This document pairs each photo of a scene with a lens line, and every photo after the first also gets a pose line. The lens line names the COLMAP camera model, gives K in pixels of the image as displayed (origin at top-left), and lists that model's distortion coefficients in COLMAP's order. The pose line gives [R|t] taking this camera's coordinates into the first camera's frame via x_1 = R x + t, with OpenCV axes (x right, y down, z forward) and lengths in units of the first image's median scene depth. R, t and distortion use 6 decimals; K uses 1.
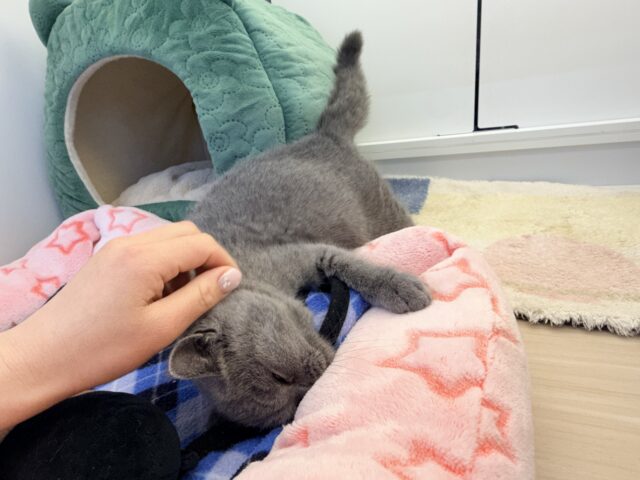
lens RADIAL K [[375.4, 0, 303.6], [0, 375.4, 238.9], [0, 0, 1]] dist [0.012784, 0.000131]
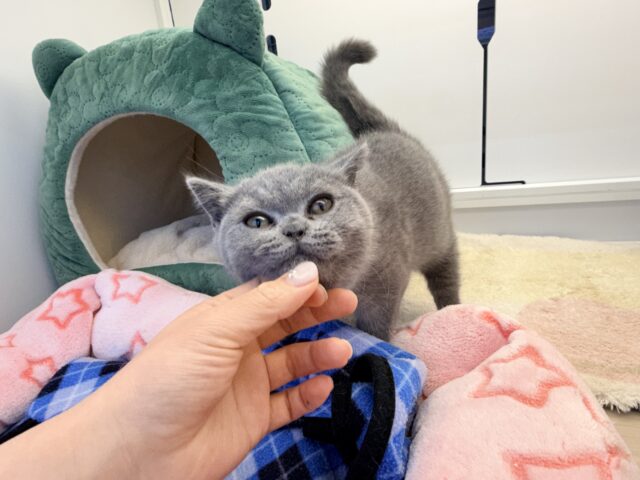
lens RADIAL K [[373.7, 0, 306.1], [0, 373.7, 240.3], [0, 0, 1]] dist [0.000536, 0.004867]
pose [[0.997826, 0.000976, 0.065902, -0.120367], [0.004803, 0.996155, -0.087473, -0.083251], [-0.065734, 0.087599, 0.993985, 0.080240]]
